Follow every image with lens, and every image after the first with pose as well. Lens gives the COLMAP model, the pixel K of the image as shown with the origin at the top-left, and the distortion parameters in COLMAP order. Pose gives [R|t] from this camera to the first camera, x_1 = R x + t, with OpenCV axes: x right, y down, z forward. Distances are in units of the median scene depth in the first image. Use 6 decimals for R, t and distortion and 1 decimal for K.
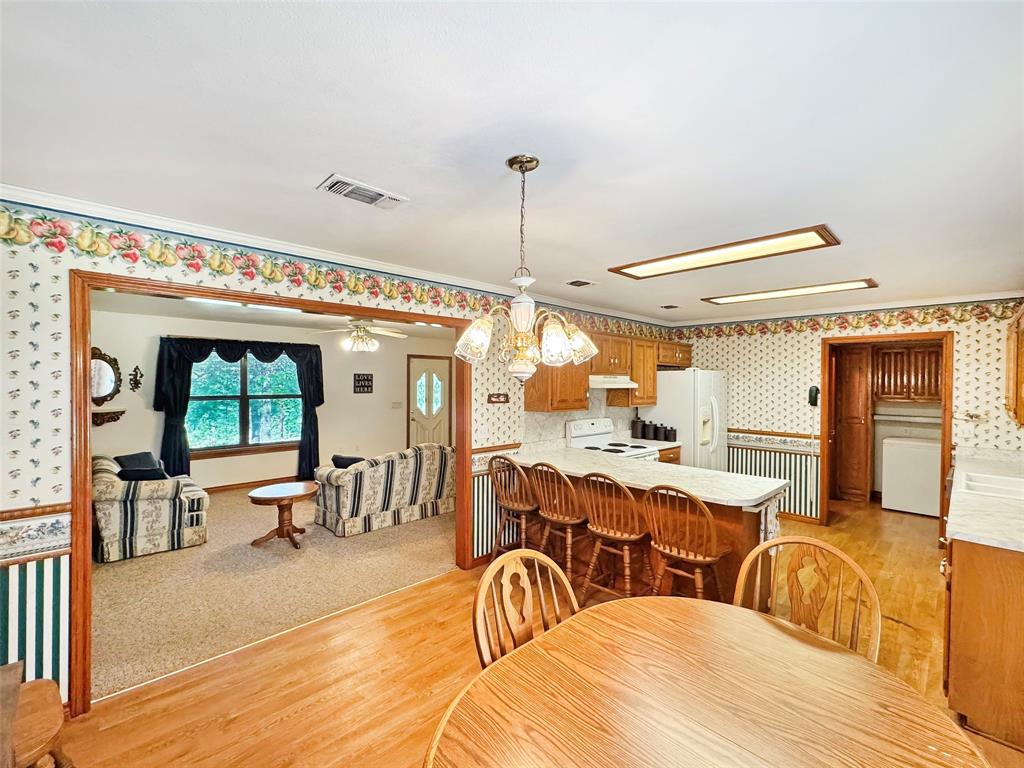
lens RADIAL K [[447.1, 0, 514.3], [0, 447.1, 388.1], [0, 0, 1]] dist [0.000285, 0.000171]
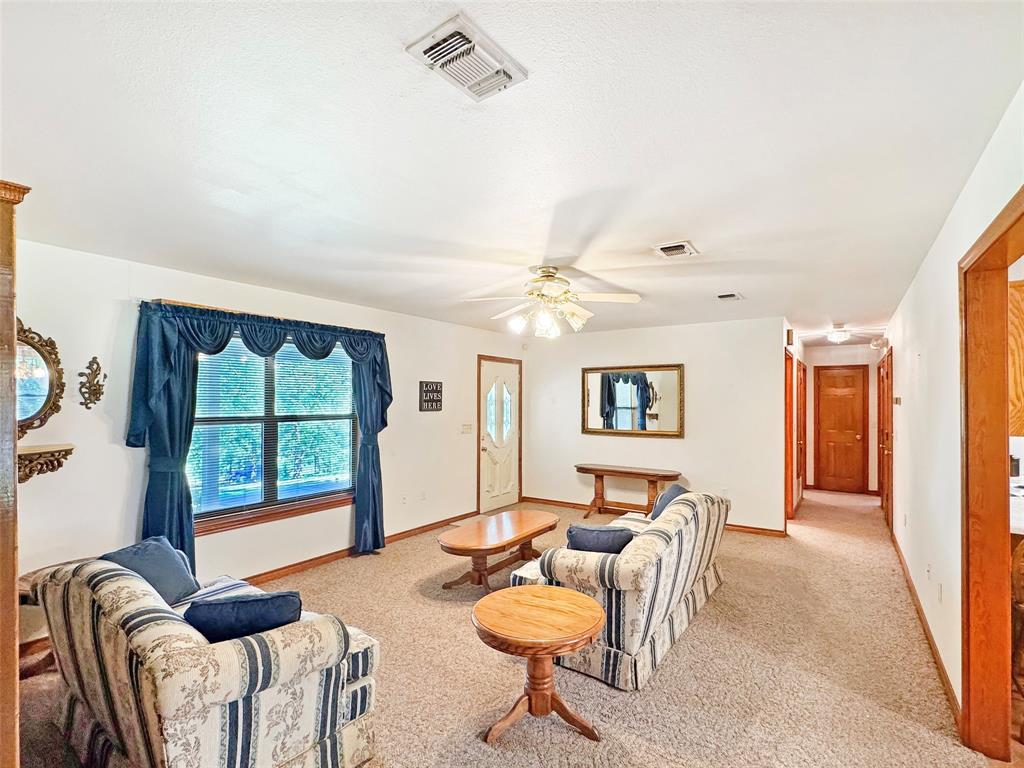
lens RADIAL K [[489.5, 0, 521.2], [0, 489.5, 399.7], [0, 0, 1]] dist [0.002036, -0.000352]
pose [[0.980813, -0.002082, 0.194941, -0.538168], [0.005235, 0.999864, -0.015657, 0.009859], [-0.194882, 0.016377, 0.980690, 0.413964]]
